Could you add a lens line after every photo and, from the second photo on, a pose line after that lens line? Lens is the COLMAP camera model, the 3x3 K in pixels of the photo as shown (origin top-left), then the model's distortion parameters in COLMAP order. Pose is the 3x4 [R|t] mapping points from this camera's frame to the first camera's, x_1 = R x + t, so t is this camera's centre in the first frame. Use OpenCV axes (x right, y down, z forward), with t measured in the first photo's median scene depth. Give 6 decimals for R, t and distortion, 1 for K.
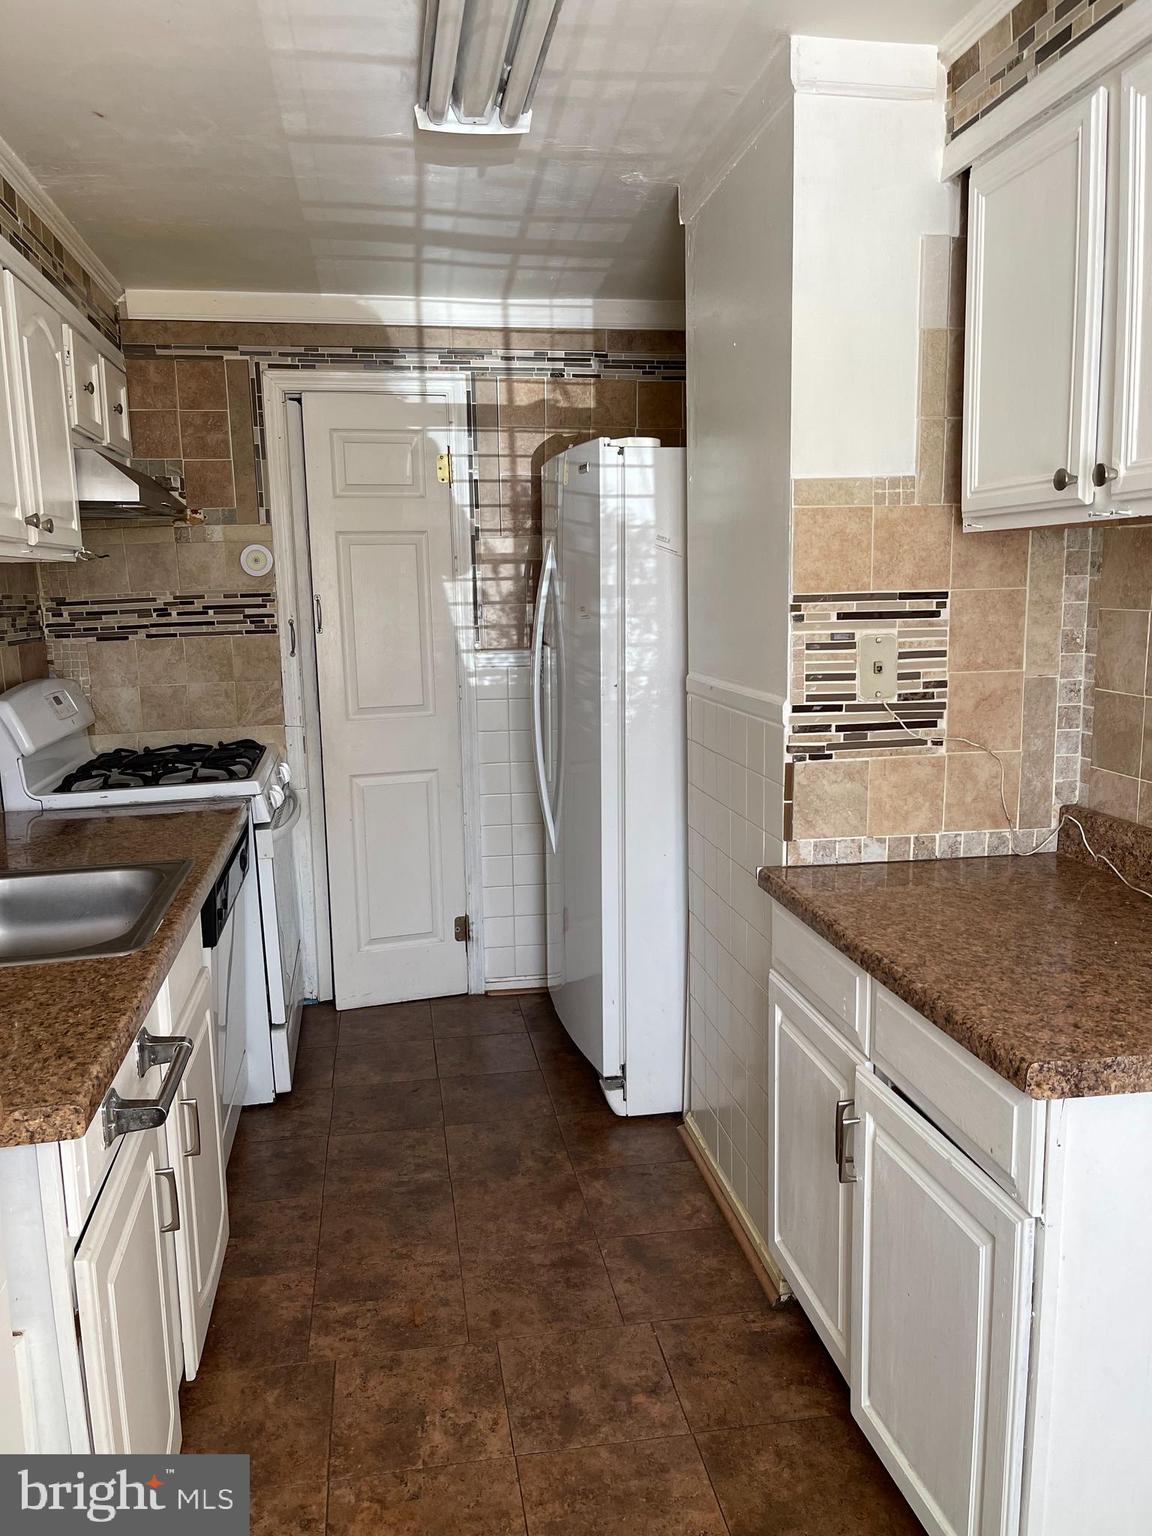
lens RADIAL K [[1163.4, 0, 561.6], [0, 1163.4, 766.3], [0, 0, 1]] dist [0.060980, -0.087901]
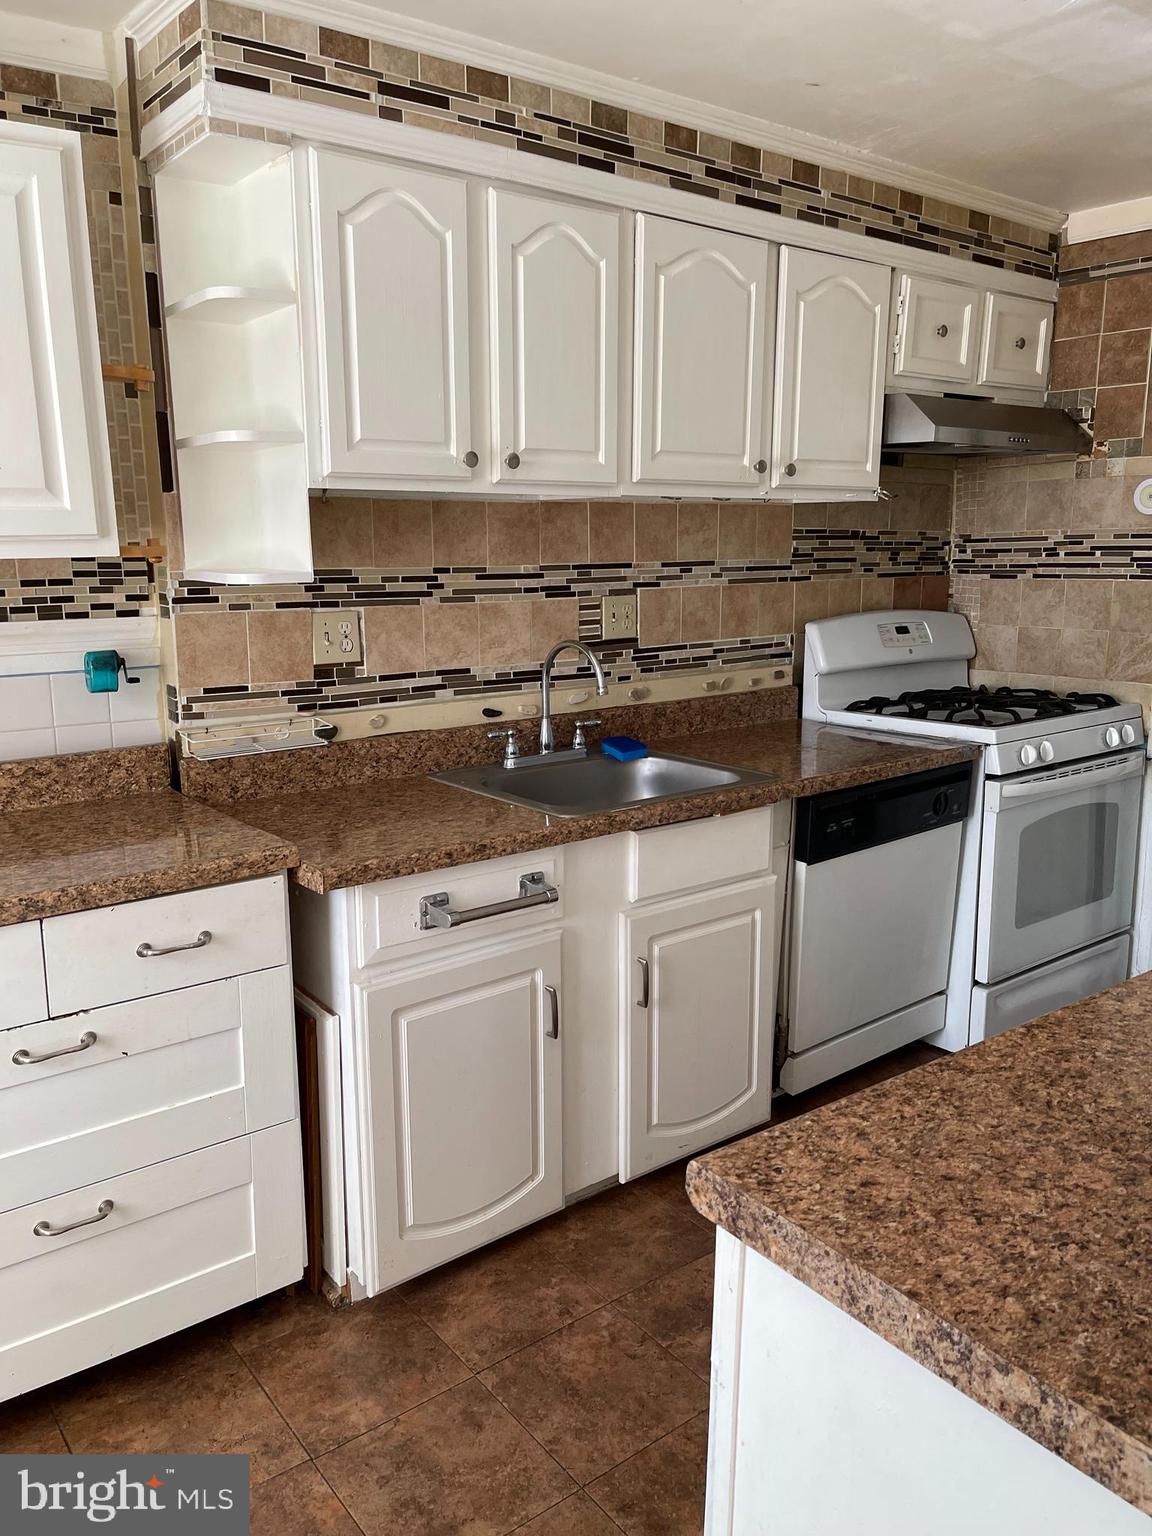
lens RADIAL K [[1163.4, 0, 565.9], [0, 1163.4, 782.8], [0, 0, 1]] dist [0.060980, -0.087901]
pose [[0.464702, 0.206212, -0.861121, 0.354442], [-0.147640, 0.976935, 0.154272, -0.036075], [0.873072, 0.055445, 0.484429, 0.193338]]
